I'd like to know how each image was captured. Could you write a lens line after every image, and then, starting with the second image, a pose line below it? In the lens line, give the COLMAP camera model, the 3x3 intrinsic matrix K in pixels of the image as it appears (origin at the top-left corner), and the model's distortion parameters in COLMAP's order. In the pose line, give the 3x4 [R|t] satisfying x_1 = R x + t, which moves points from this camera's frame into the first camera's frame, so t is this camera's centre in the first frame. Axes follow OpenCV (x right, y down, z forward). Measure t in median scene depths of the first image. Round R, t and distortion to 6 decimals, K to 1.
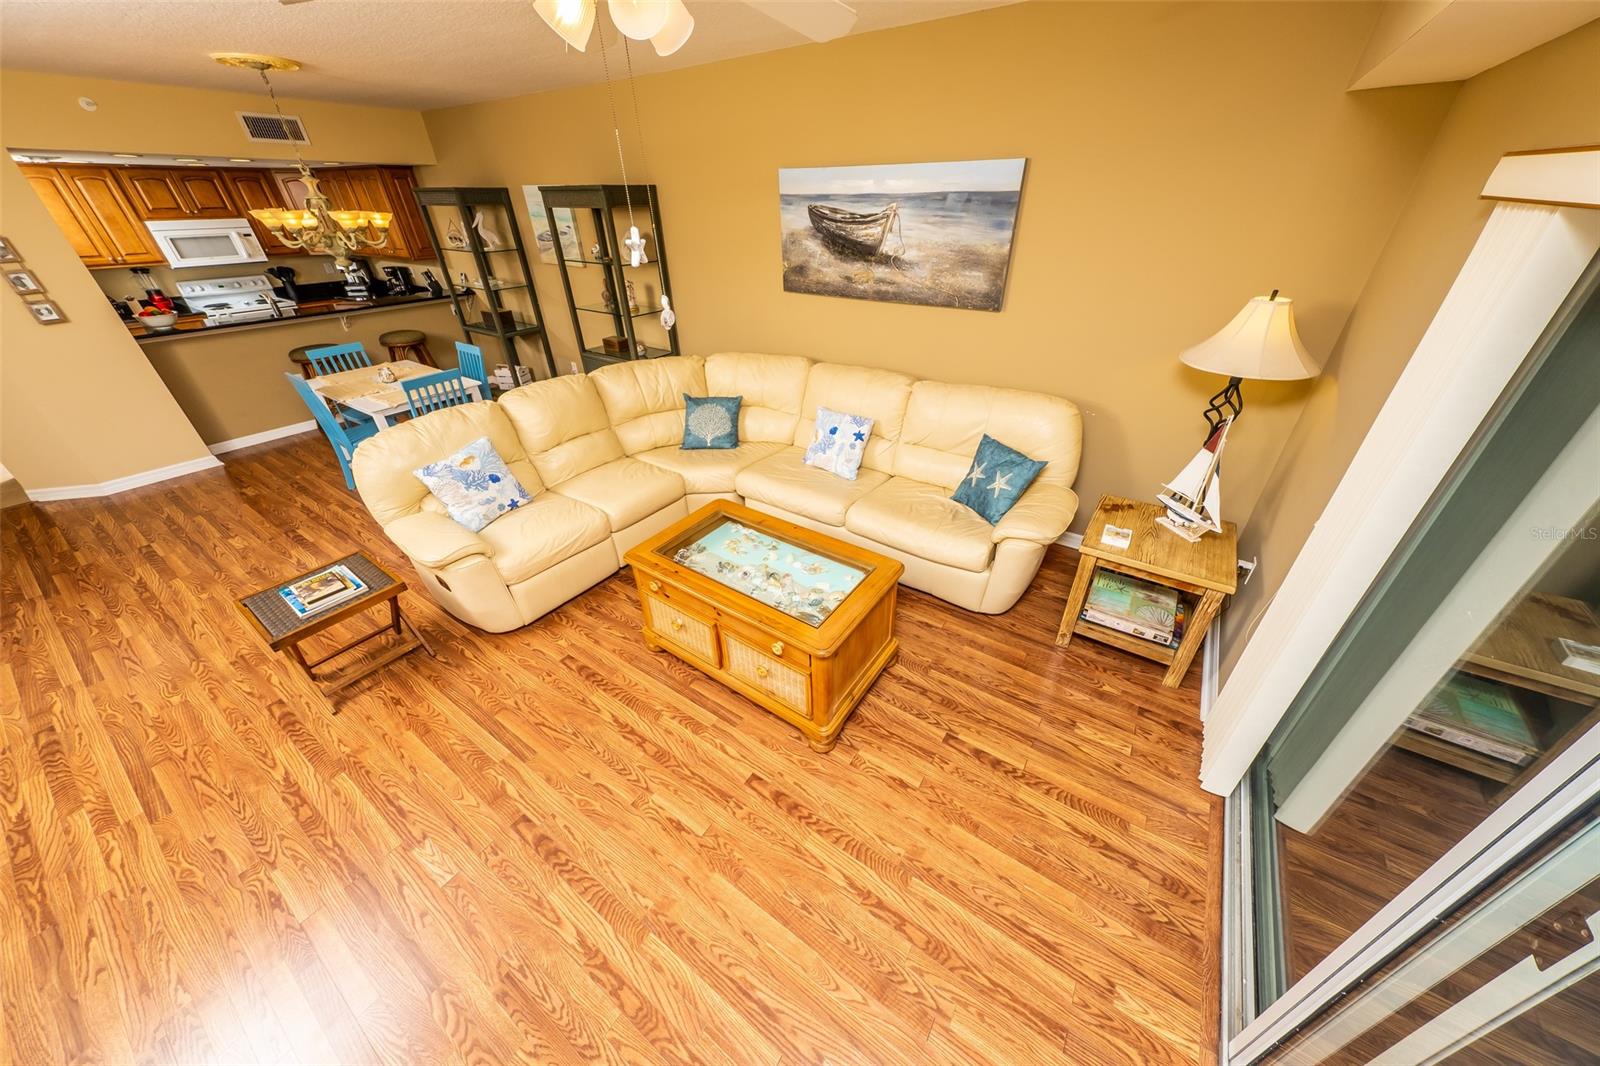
lens RADIAL K [[527.3, 0, 809.1], [0, 527.3, 528.4], [0, 0, 1]] dist [0.020150, -0.003355]
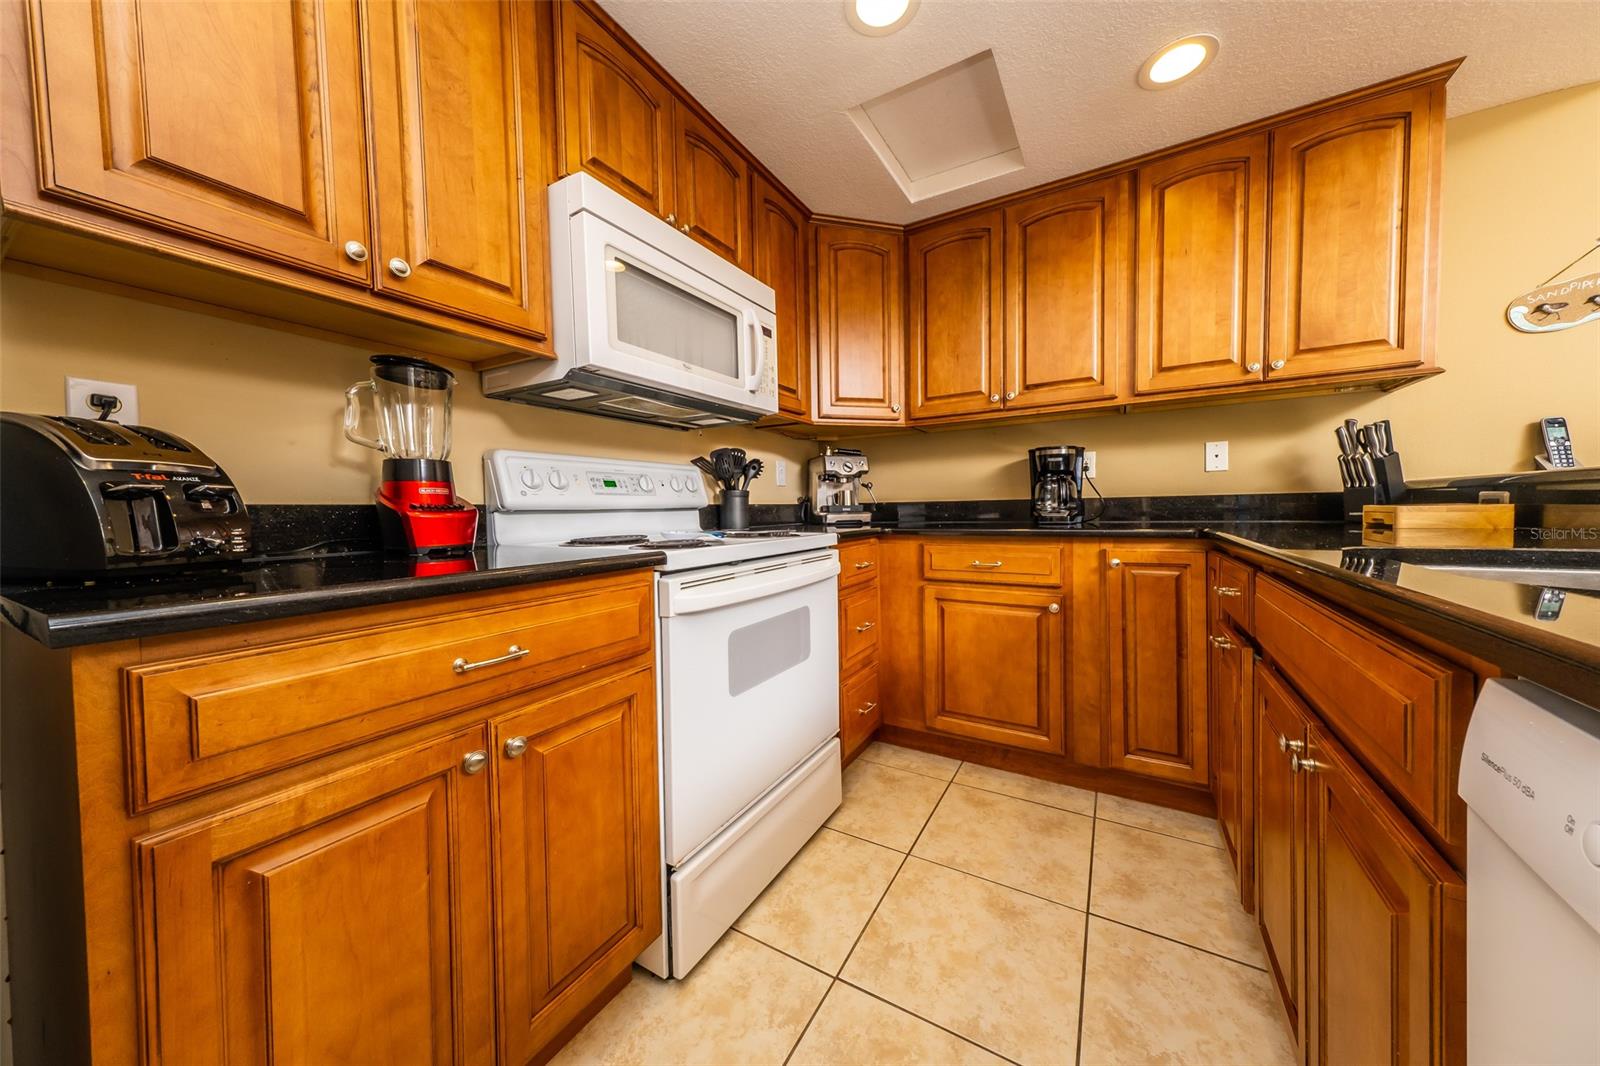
lens RADIAL K [[533.5, 0, 814.2], [0, 533.5, 528.7], [0, 0, 1]] dist [0.023858, -0.003915]
pose [[0.996874, -0.008339, 0.078572, -2.114068], [0.047074, 0.861343, -0.505839, -0.605127], [-0.063459, 0.507956, 0.859042, 1.619930]]
